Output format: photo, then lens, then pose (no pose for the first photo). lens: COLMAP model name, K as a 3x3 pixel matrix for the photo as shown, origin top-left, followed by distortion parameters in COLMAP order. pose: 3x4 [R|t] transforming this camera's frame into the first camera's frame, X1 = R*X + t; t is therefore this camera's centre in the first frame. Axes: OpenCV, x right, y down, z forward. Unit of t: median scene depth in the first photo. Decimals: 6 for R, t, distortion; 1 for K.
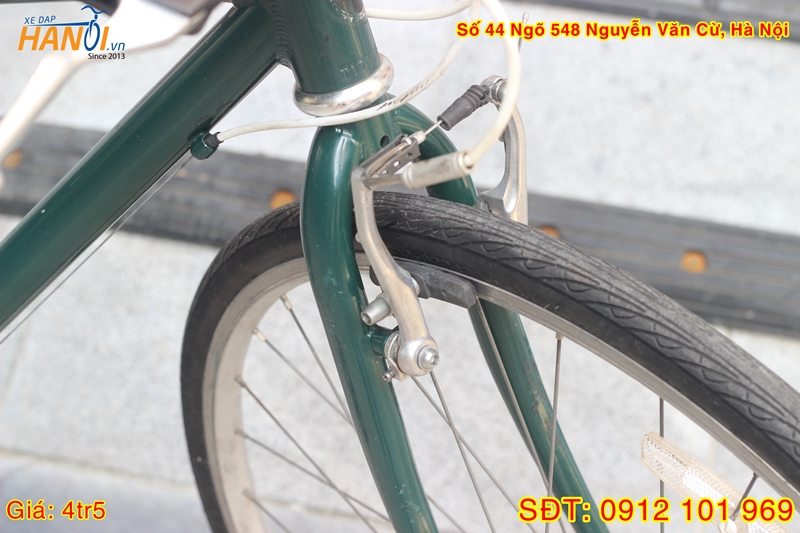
lens RADIAL K [[1845.9, 0, 400.0], [0, 1845.9, 266.5], [0, 0, 1]] dist [-0.086378, -0.285649]
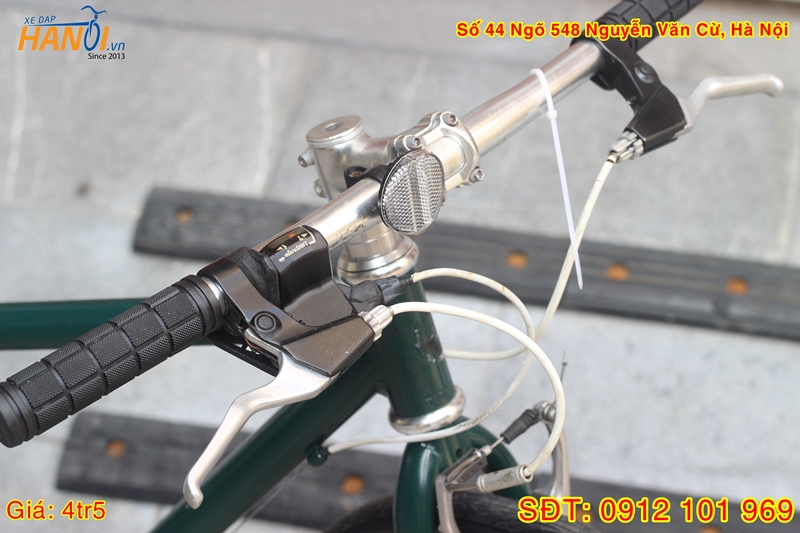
lens RADIAL K [[1845.9, 0, 400.0], [0, 1845.9, 266.5], [0, 0, 1]] dist [-0.086378, -0.285649]
pose [[0.999857, -0.008229, -0.014790, -0.030037], [0.006063, 0.990001, -0.140931, -0.015398], [0.015802, 0.140821, 0.989909, -0.302903]]
